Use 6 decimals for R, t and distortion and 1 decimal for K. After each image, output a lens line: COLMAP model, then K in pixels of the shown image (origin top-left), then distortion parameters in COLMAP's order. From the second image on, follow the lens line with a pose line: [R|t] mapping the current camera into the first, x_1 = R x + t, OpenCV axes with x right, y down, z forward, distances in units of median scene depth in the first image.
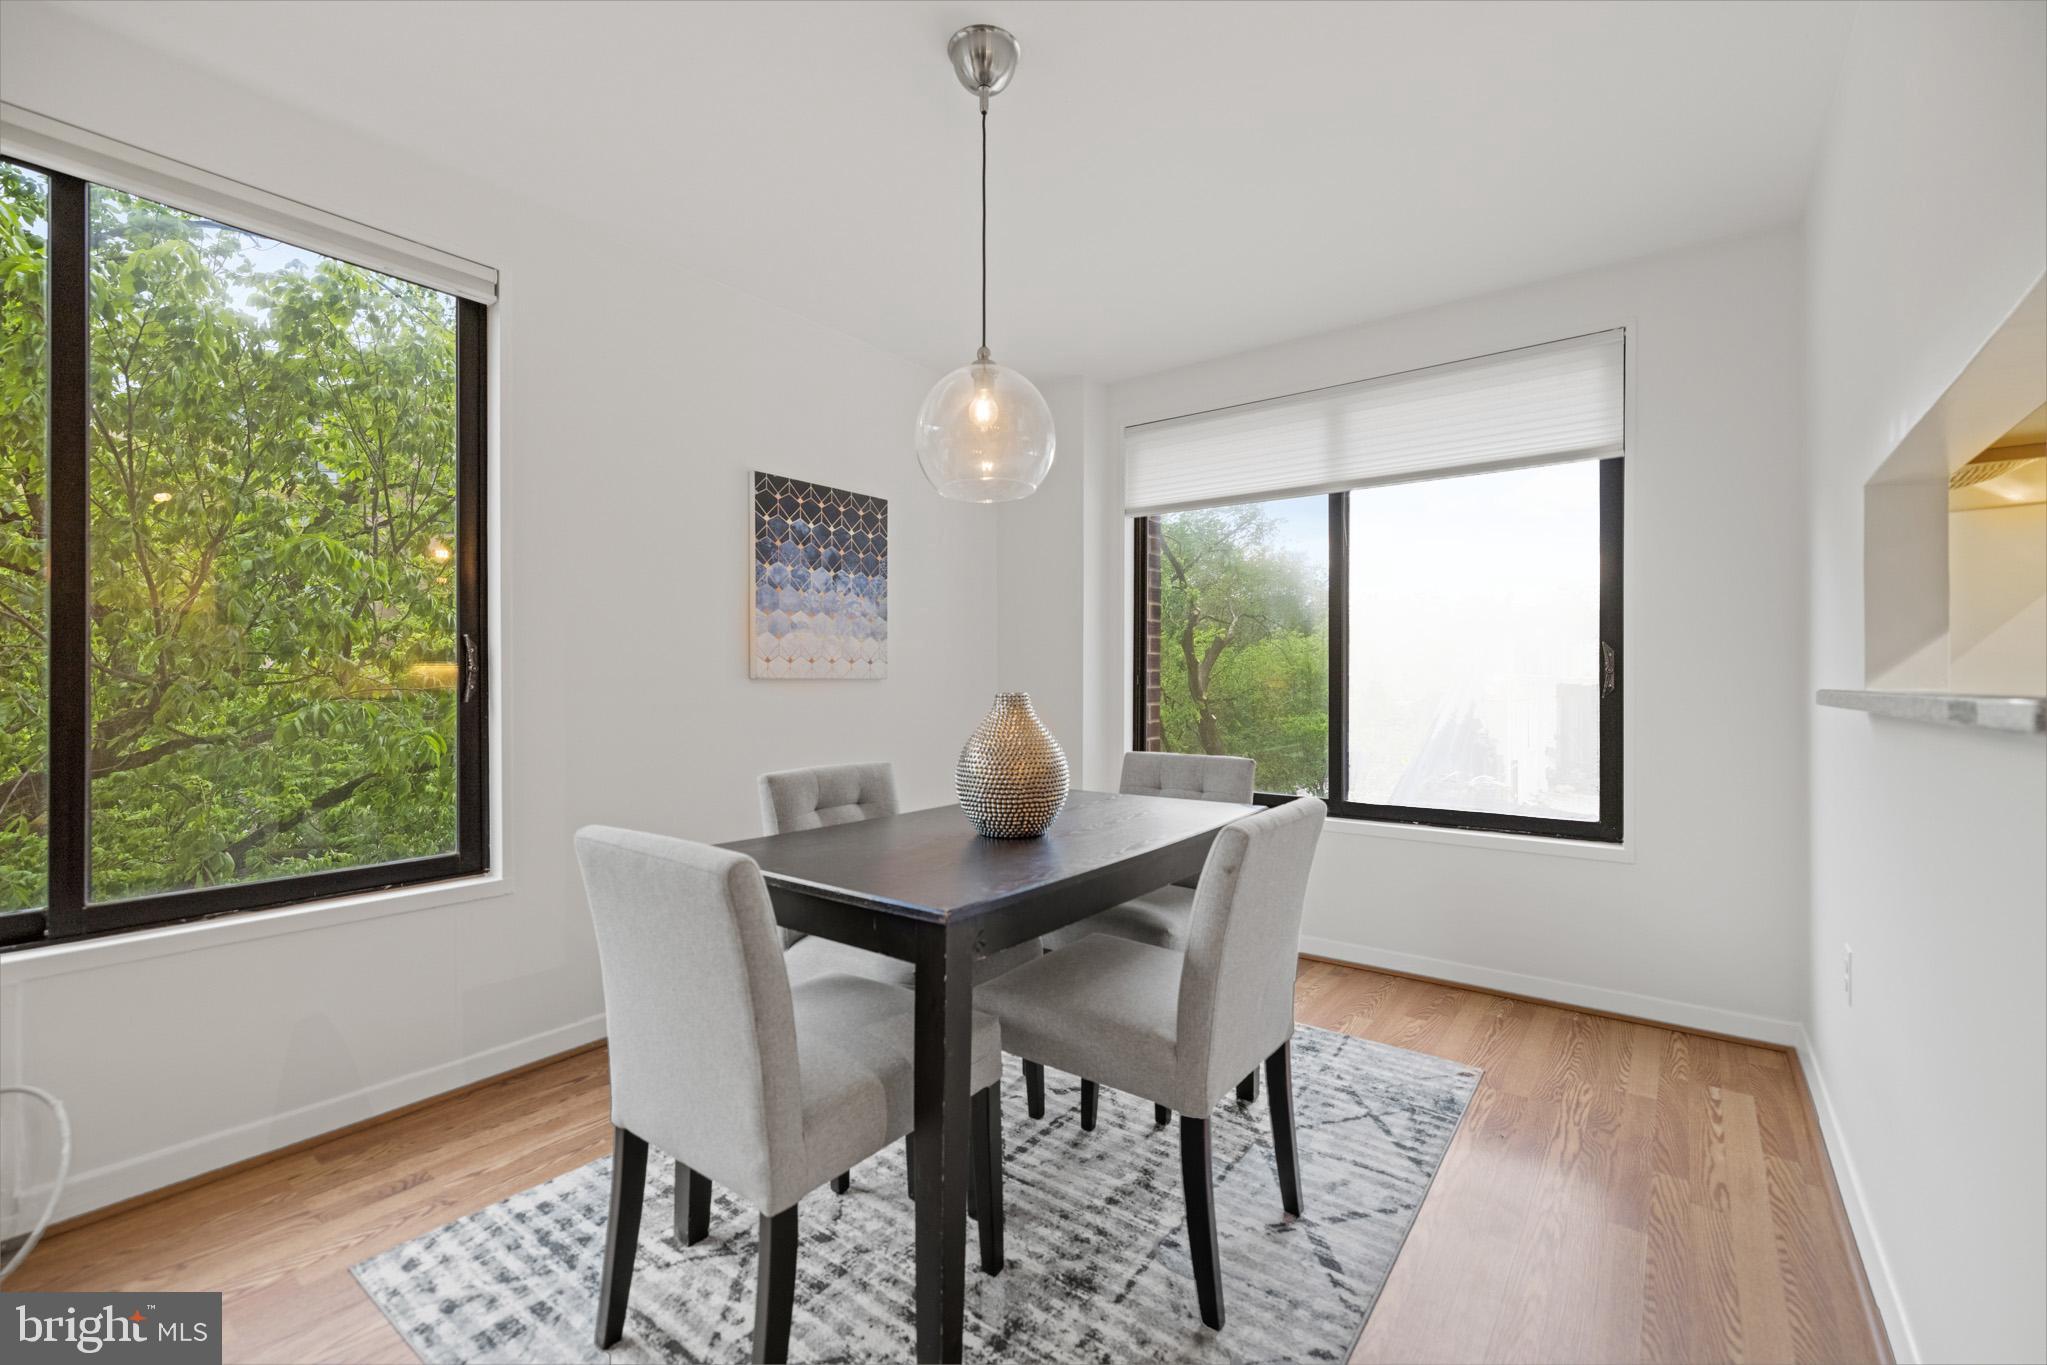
lens RADIAL K [[857.3, 0, 1021.4], [0, 857.3, 680.0], [0, 0, 1]] dist [-0.000056, -0.000008]
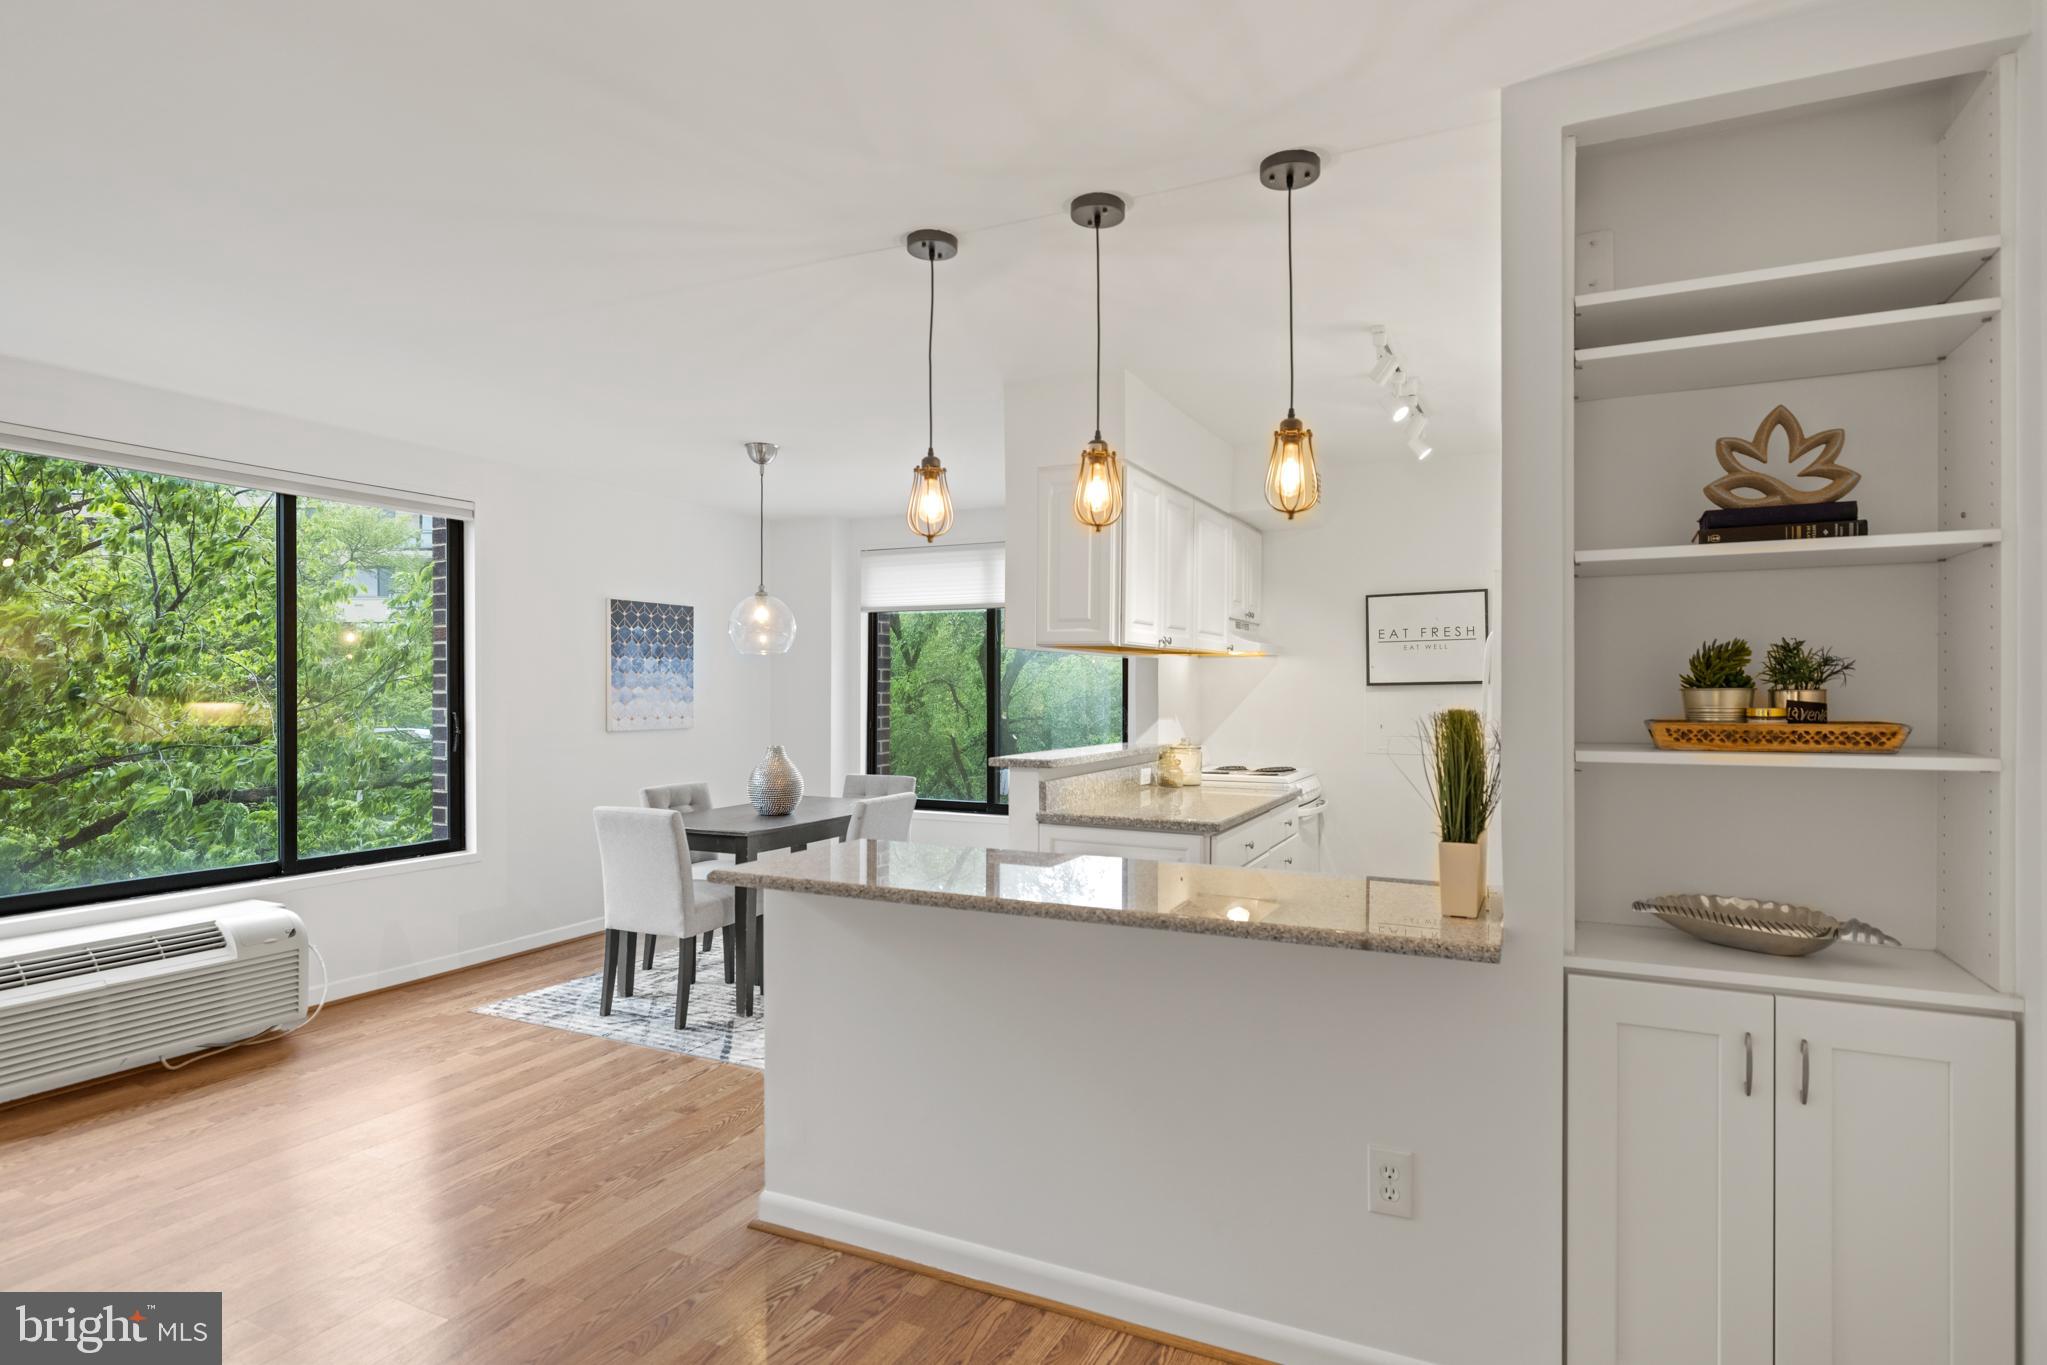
lens RADIAL K [[1068.2, 0, 1025.7], [0, 1068.2, 688.7], [0, 0, 1]] dist [-0.001962, 0.000770]
pose [[0.979655, 0.000666, 0.200688, 0.040250], [-0.000583, 1.000000, -0.000473, -0.078551], [-0.200689, 0.000347, 0.979655, -1.053582]]
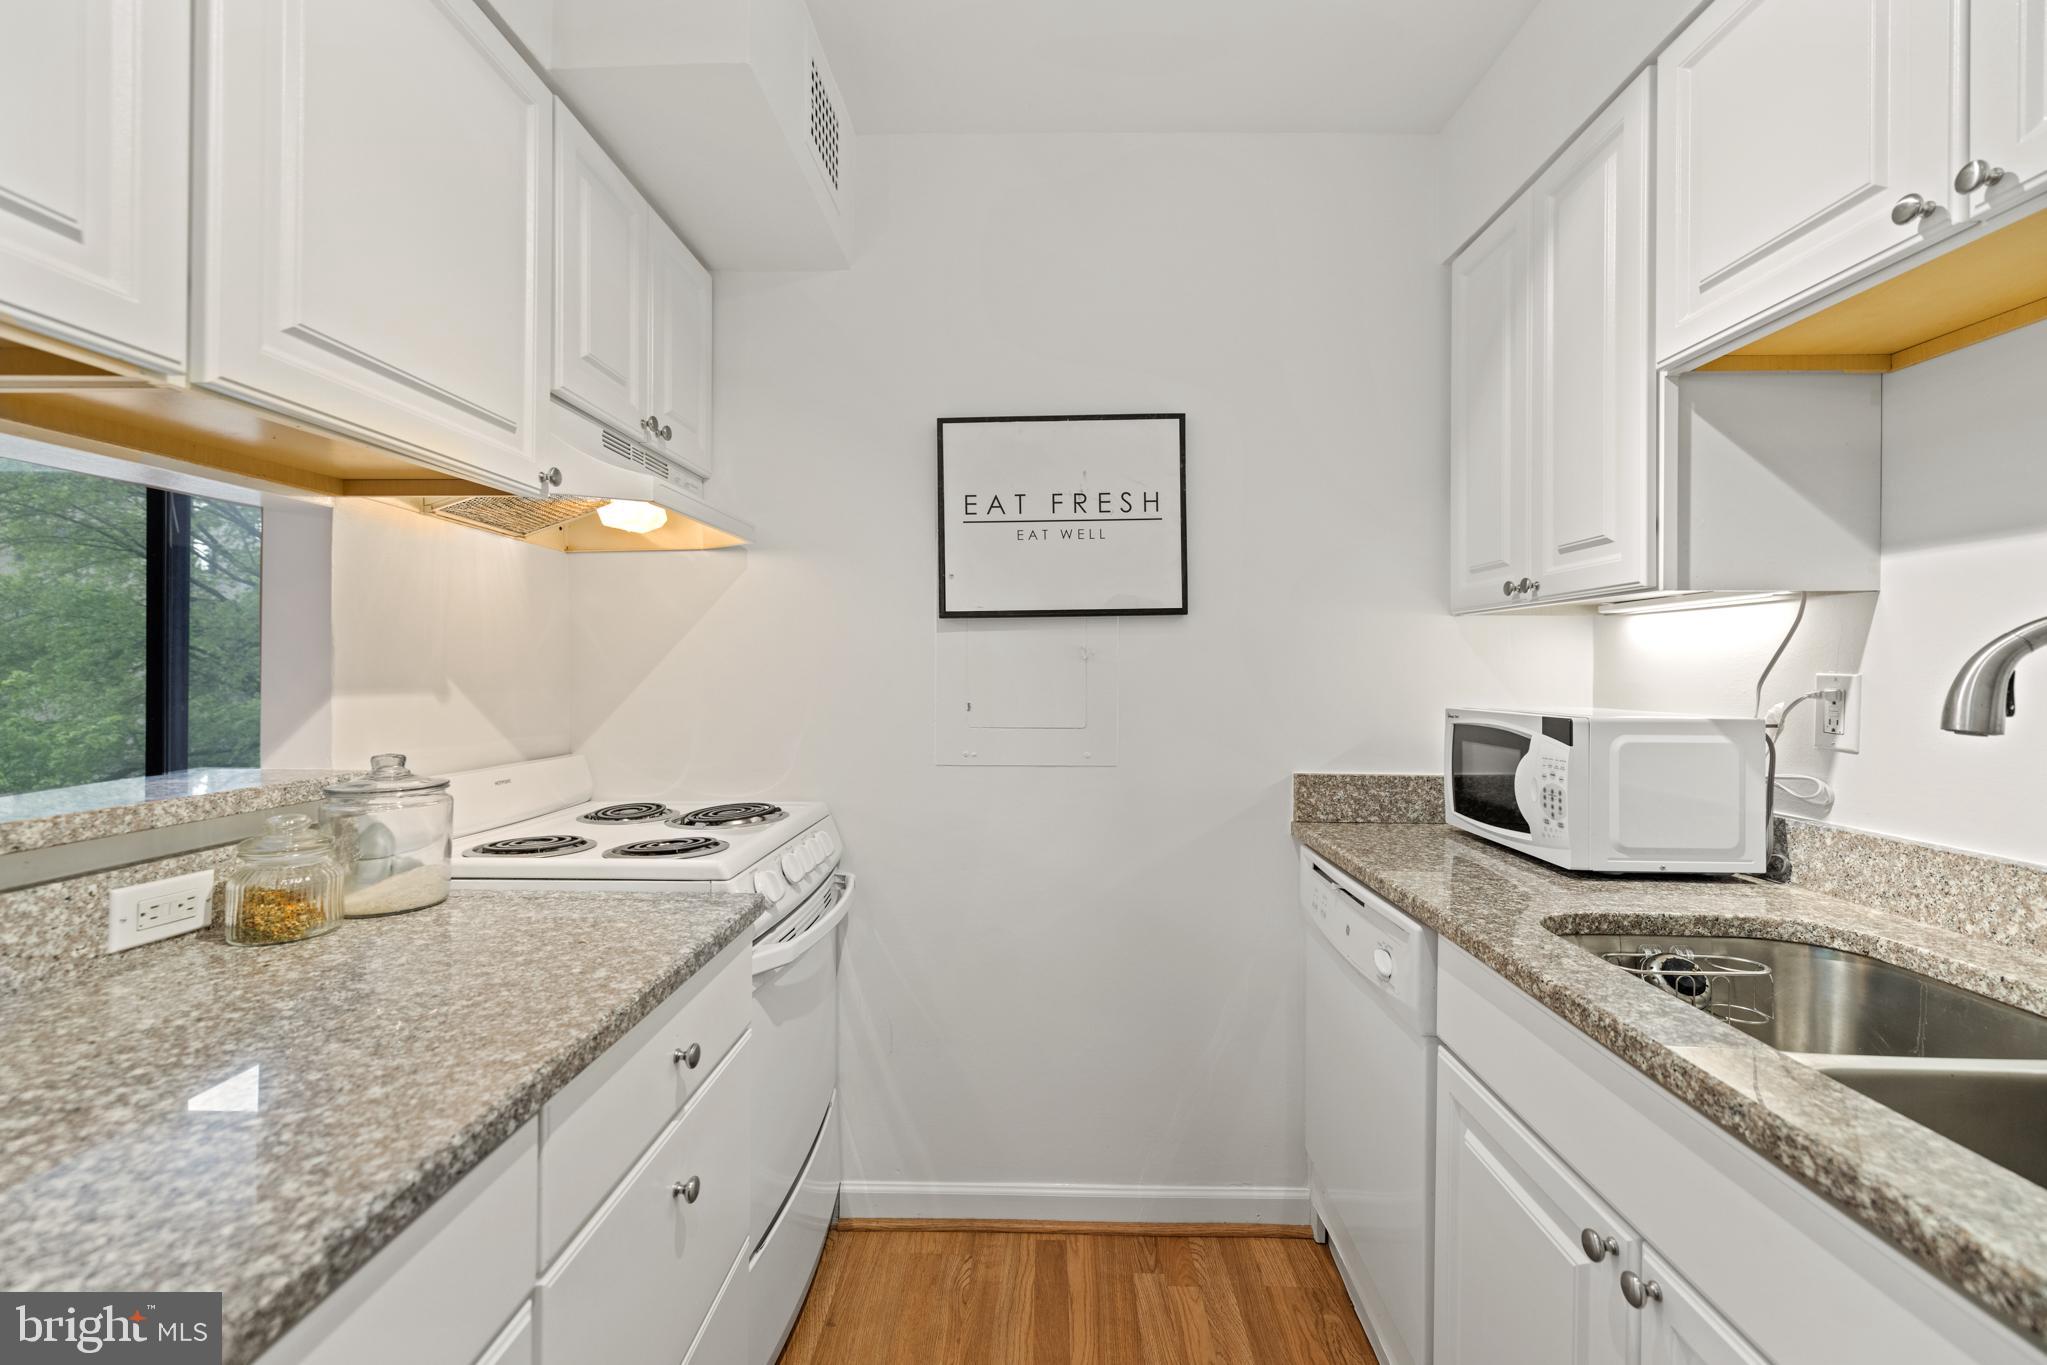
lens RADIAL K [[858.3, 0, 1019.7], [0, 858.3, 683.7], [0, 0, 1]] dist [0.001830, -0.000095]
pose [[0.813778, -0.007583, 0.581127, 0.603584], [-0.001956, 0.999873, 0.015786, -0.046693], [-0.581173, -0.013983, 0.813660, -0.028932]]
